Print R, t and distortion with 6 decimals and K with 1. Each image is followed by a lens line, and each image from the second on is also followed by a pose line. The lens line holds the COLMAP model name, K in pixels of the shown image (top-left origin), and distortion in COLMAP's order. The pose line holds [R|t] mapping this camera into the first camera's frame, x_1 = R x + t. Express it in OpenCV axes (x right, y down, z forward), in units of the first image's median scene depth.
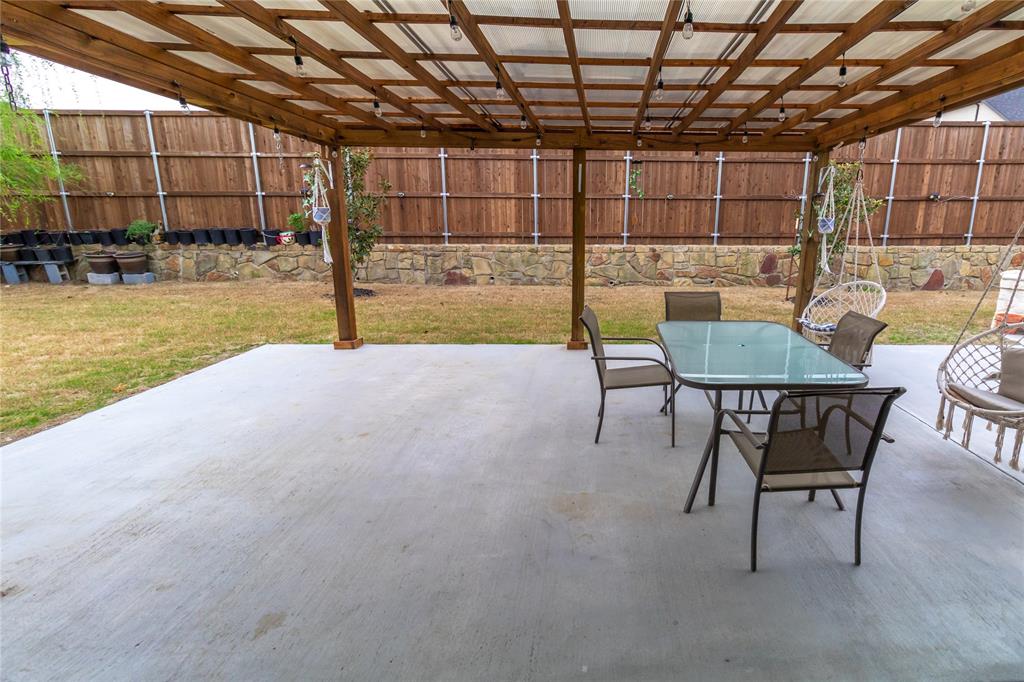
lens RADIAL K [[471.3, 0, 498.0], [0, 471.3, 325.0], [0, 0, 1]] dist [0.002309, 0.000475]
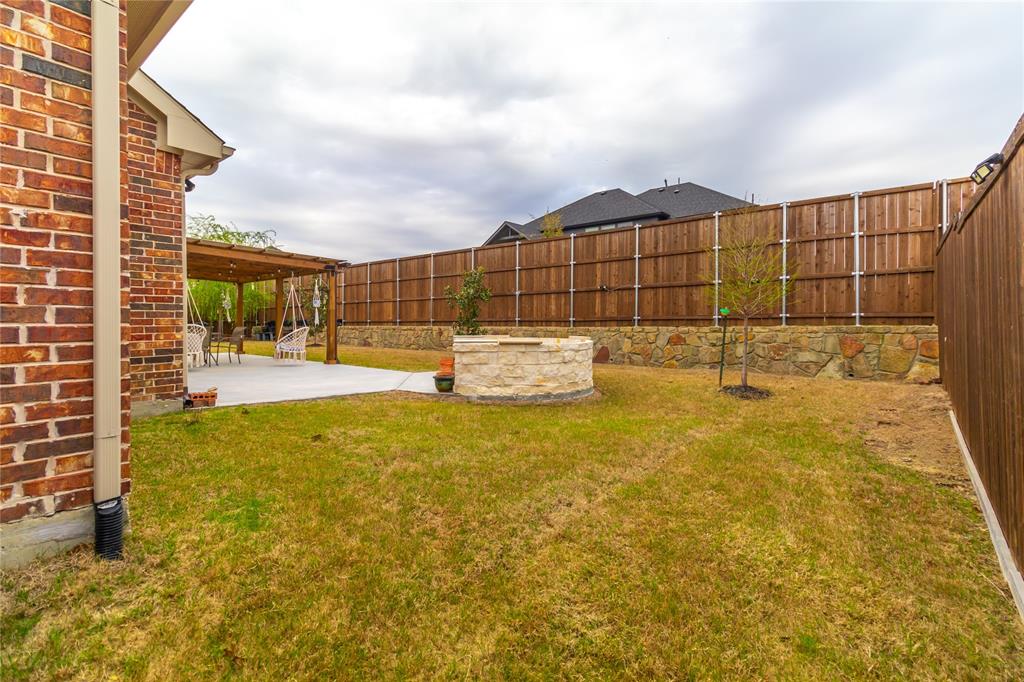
lens RADIAL K [[471.3, 0, 498.0], [0, 471.3, 325.0], [0, 0, 1]] dist [0.002309, 0.000475]
pose [[0.738136, -0.003600, -0.674642, 1.551951], [-0.124506, 0.982083, -0.141464, 0.032281], [0.663064, 0.188417, 0.724462, -0.052293]]
